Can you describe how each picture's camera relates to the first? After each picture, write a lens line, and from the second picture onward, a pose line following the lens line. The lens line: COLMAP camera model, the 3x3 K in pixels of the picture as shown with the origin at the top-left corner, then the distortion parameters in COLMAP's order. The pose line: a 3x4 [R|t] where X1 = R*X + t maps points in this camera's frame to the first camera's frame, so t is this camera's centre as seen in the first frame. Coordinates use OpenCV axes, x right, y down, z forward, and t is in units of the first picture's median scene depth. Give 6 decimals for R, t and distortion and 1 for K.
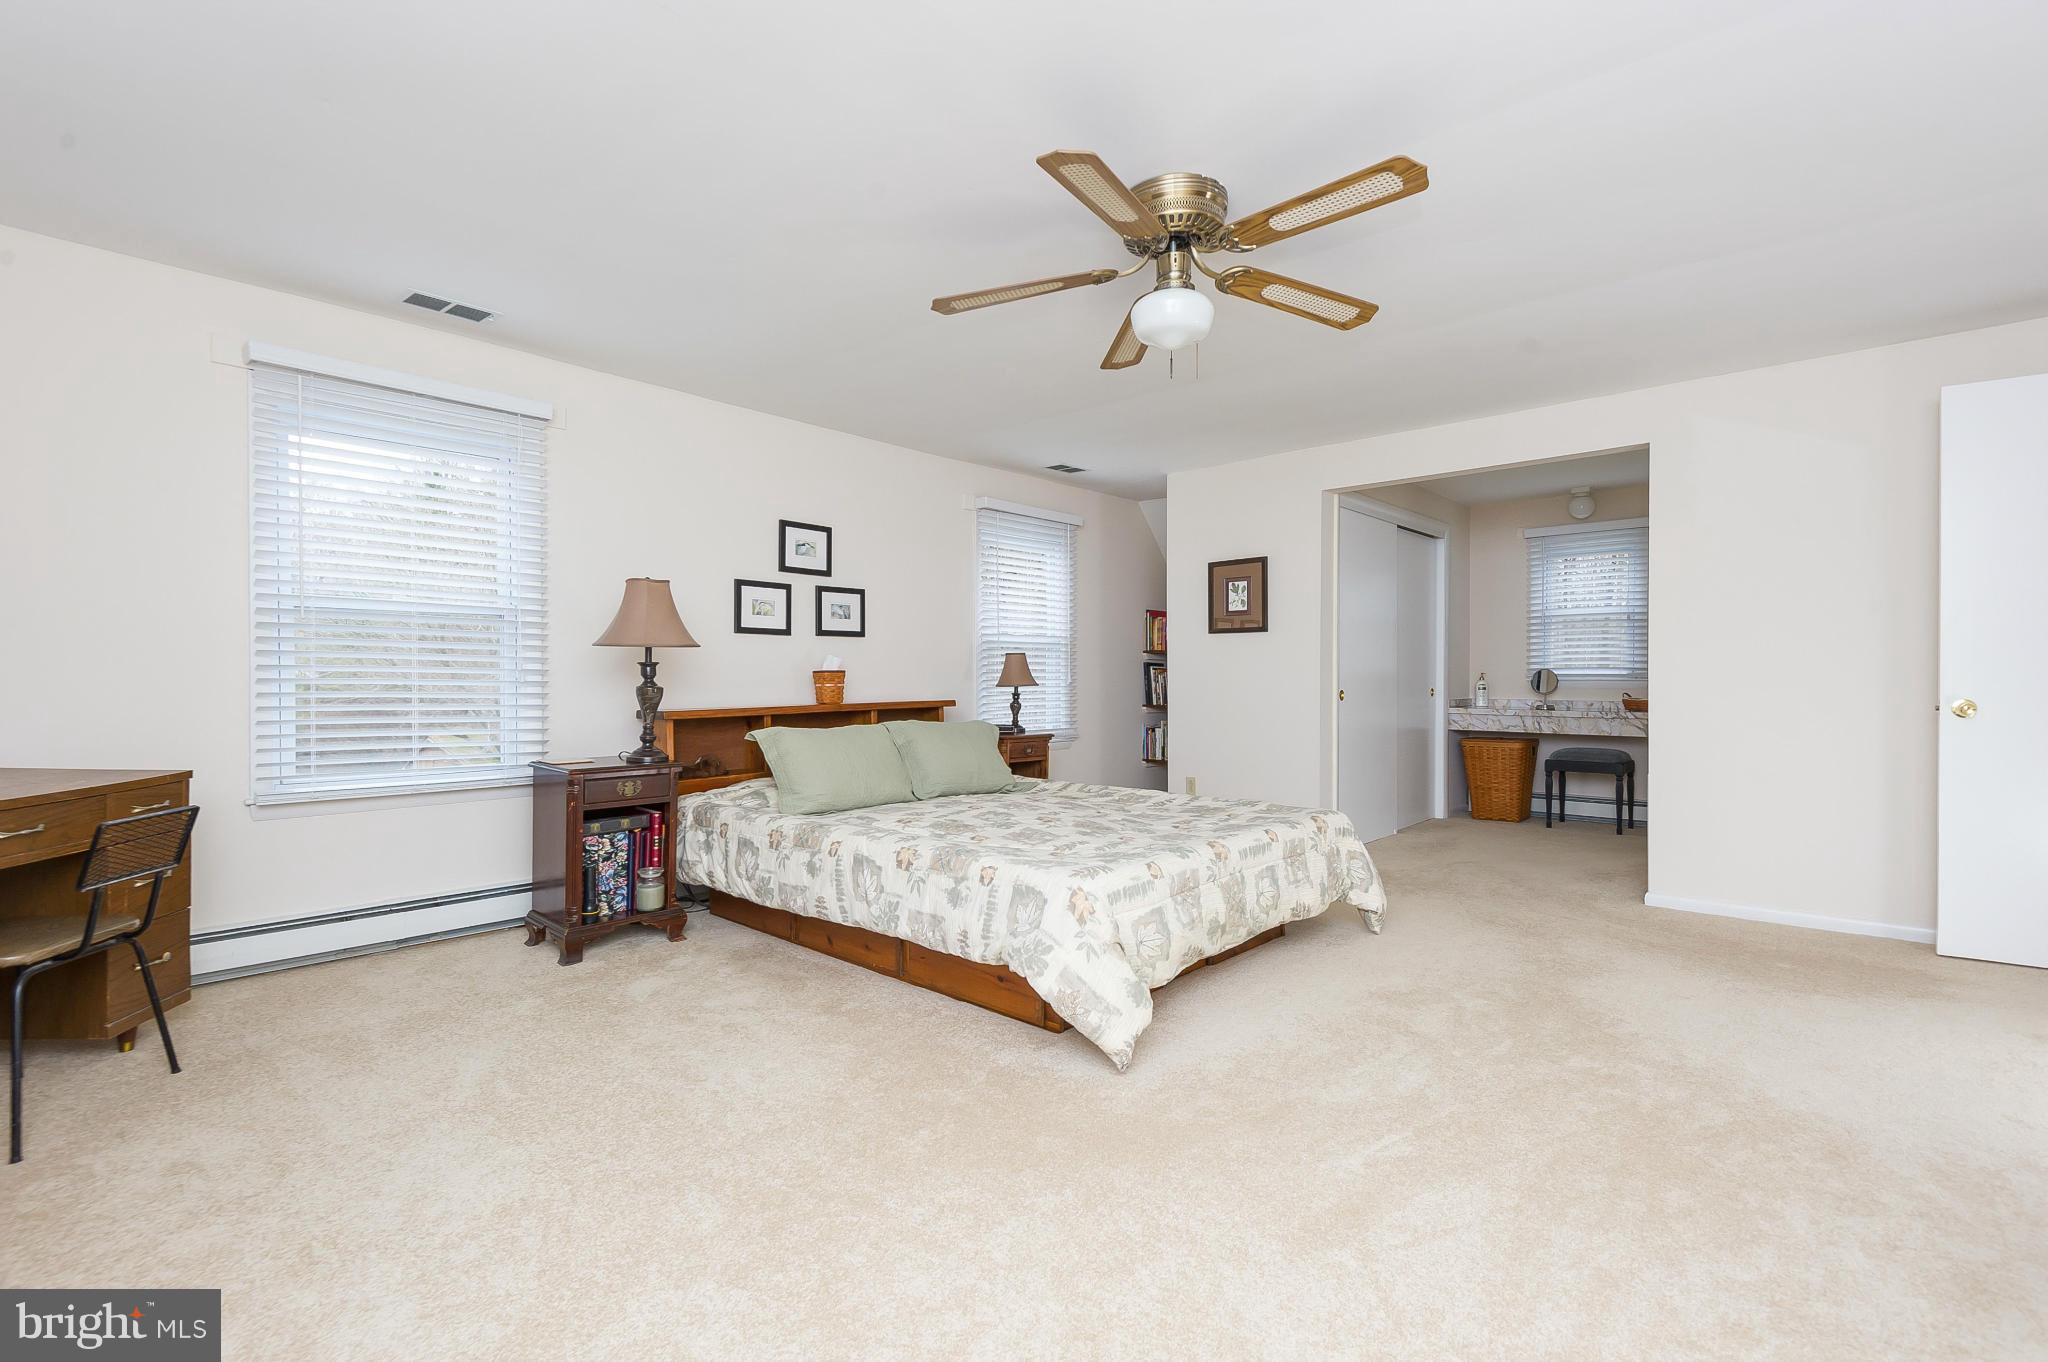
lens RADIAL K [[936.2, 0, 1023.4], [0, 936.2, 687.7], [0, 0, 1]] dist [0.000805, -0.000106]
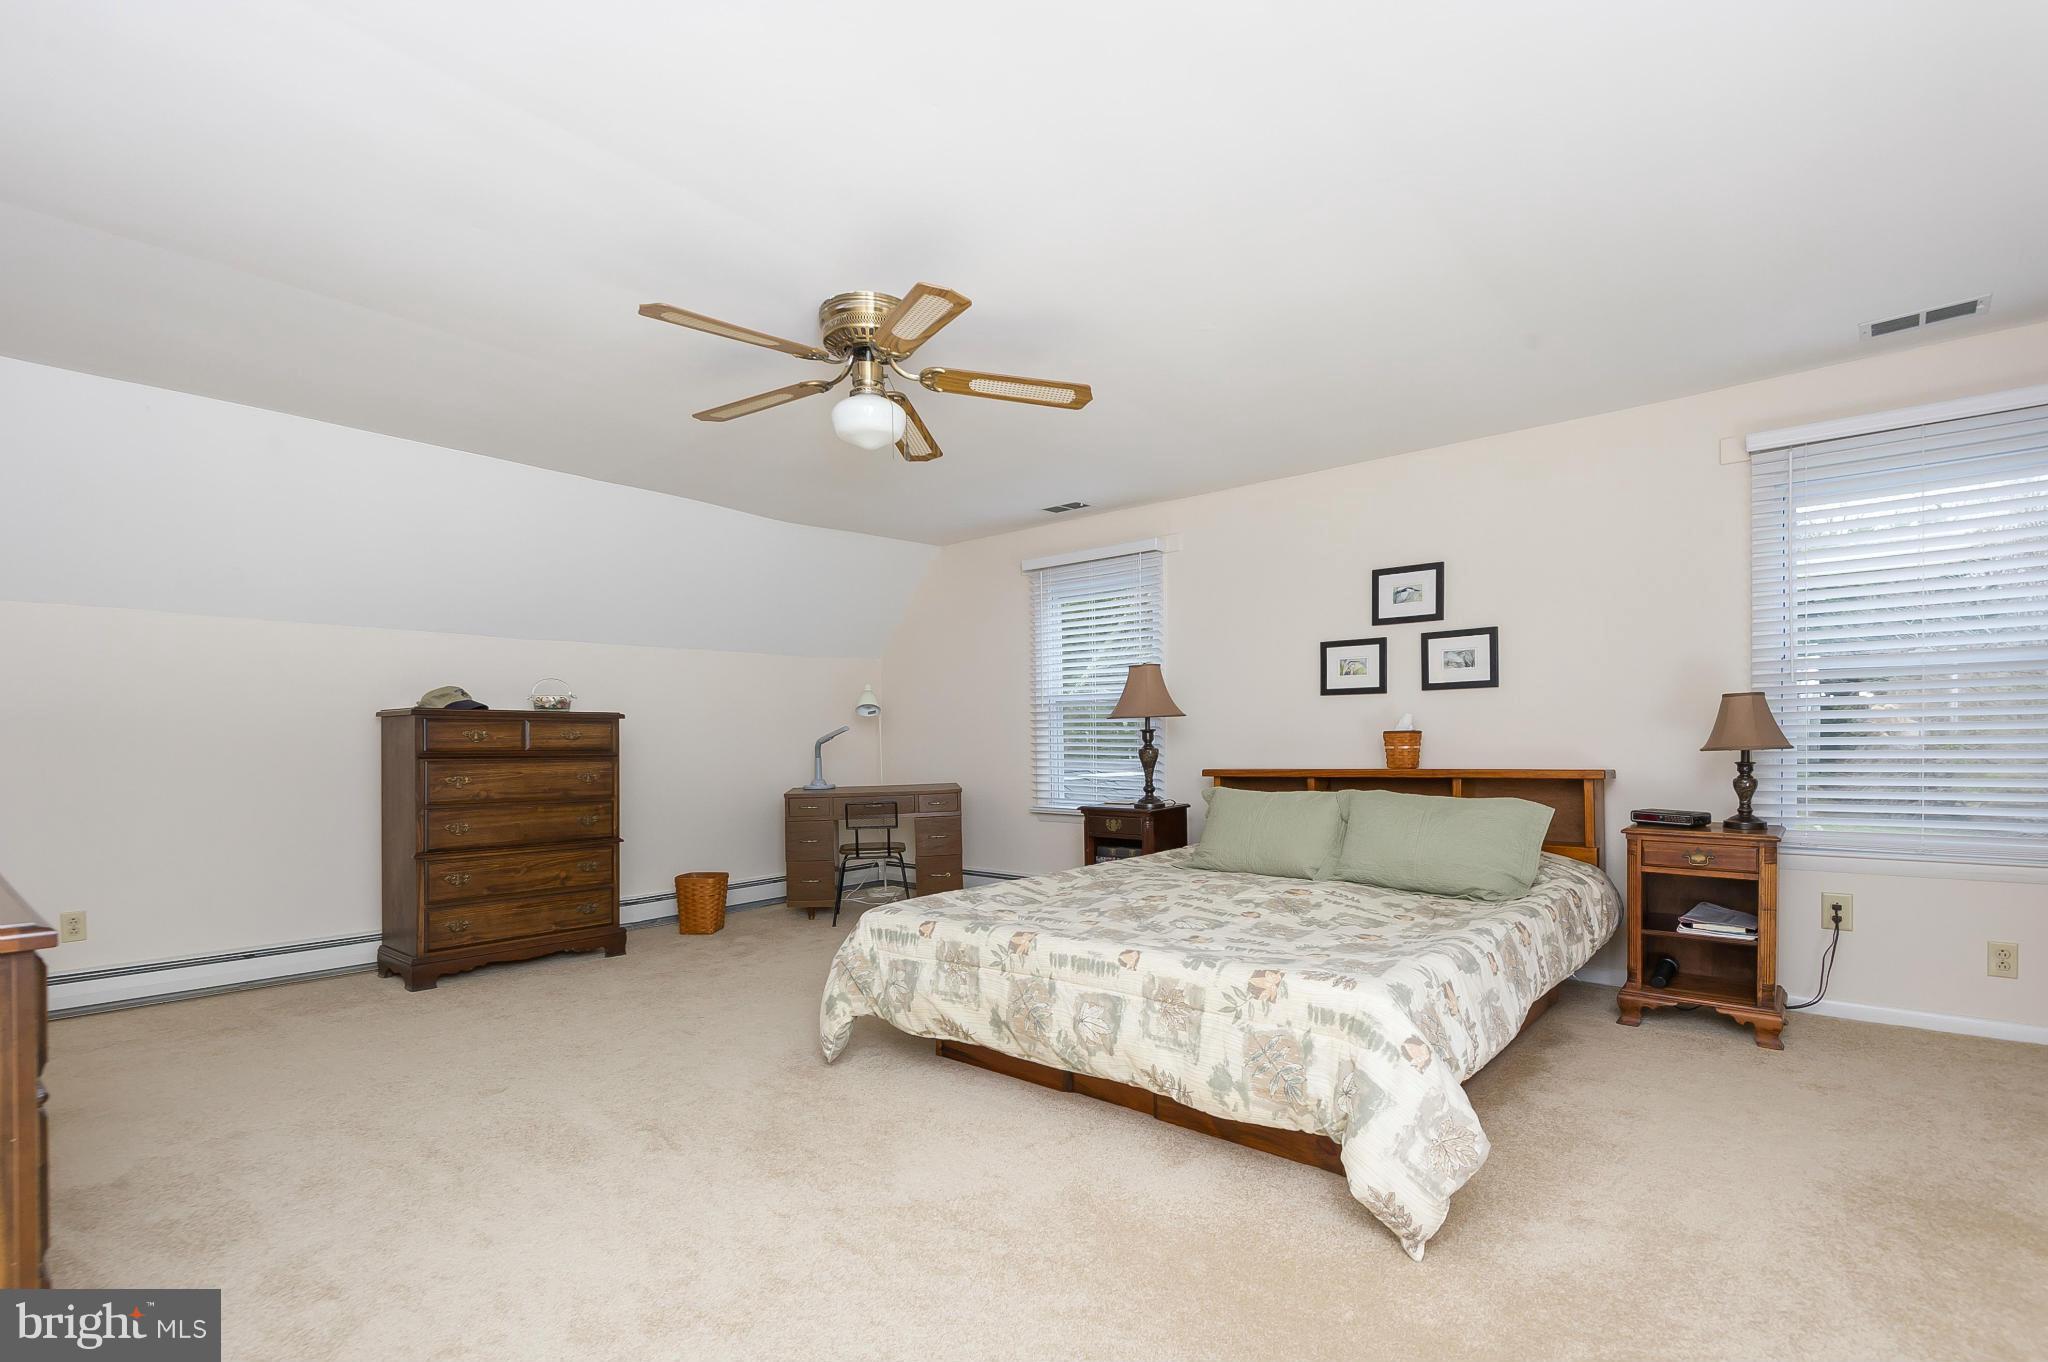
lens RADIAL K [[1003.0, 0, 1025.2], [0, 1003.0, 743.2], [0, 0, 1]] dist [0.000114, -0.000036]
pose [[0.002018, 0.000618, -0.999998, 0.739832], [0.000766, 1.000000, 0.000620, -0.007581], [0.999998, -0.000767, 0.002017, 0.648418]]
